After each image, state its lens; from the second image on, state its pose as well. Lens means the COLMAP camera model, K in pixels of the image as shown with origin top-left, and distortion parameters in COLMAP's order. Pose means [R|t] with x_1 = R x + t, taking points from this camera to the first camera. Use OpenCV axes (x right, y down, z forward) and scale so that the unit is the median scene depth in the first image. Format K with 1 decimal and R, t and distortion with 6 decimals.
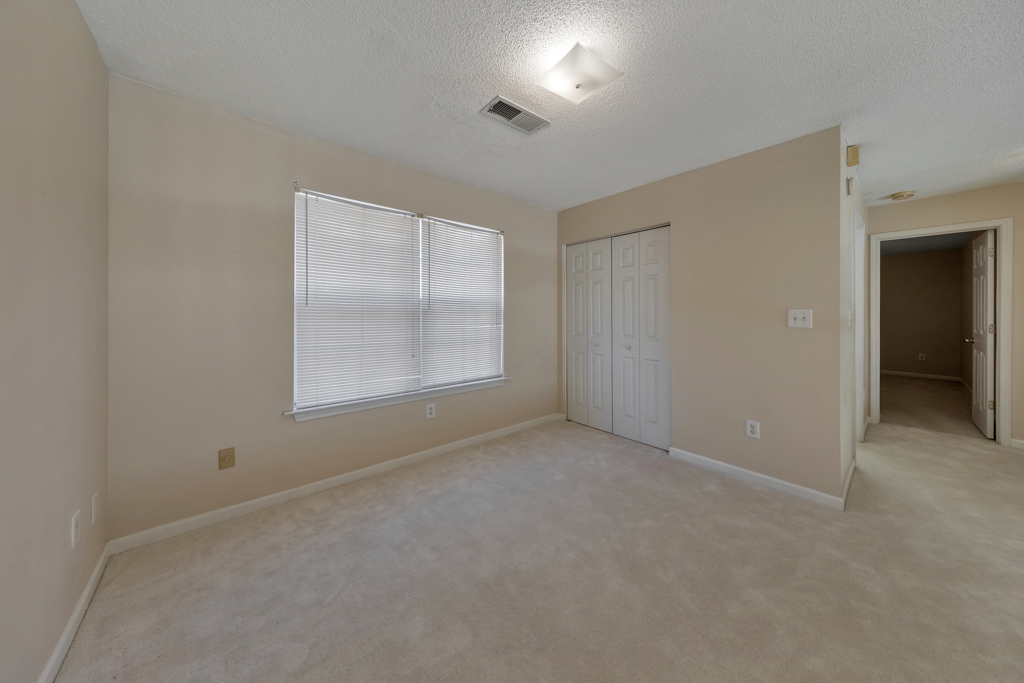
lens RADIAL K [[331.1, 0, 512.0], [0, 331.1, 314.0], [0, 0, 1]] dist [0.000153, -0.000038]
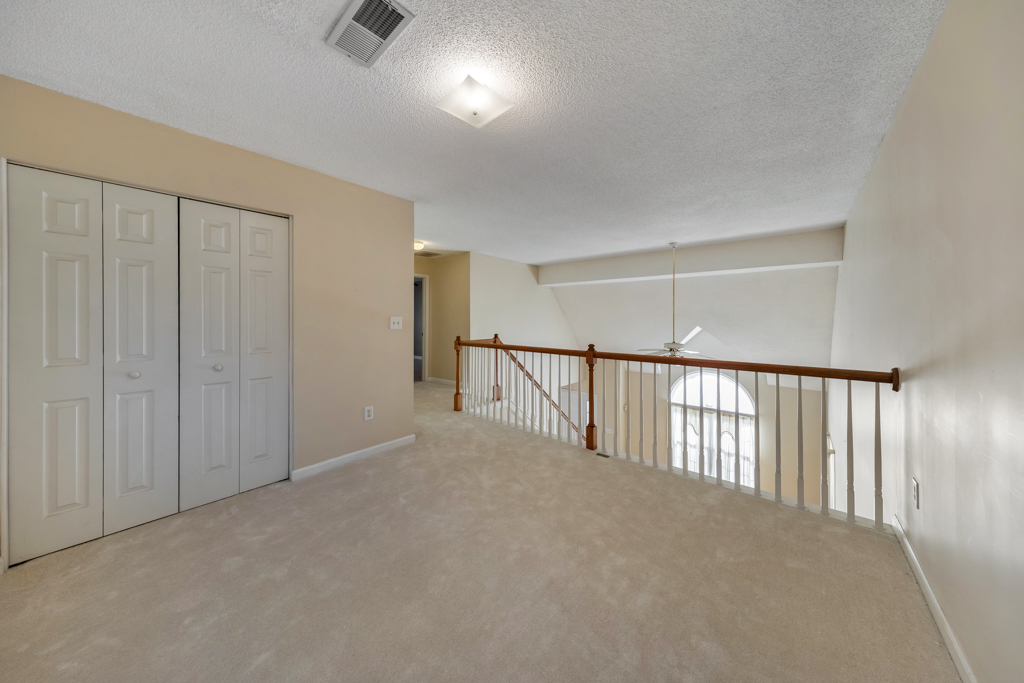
lens RADIAL K [[333.8, 0, 511.1], [0, 333.8, 321.2], [0, 0, 1]] dist [0.008547, -0.000099]
pose [[-0.149761, -0.005627, 0.988706, -0.478553], [0.001753, 0.999981, 0.005956, -0.001435], [-0.988721, 0.002625, -0.149748, 0.546173]]
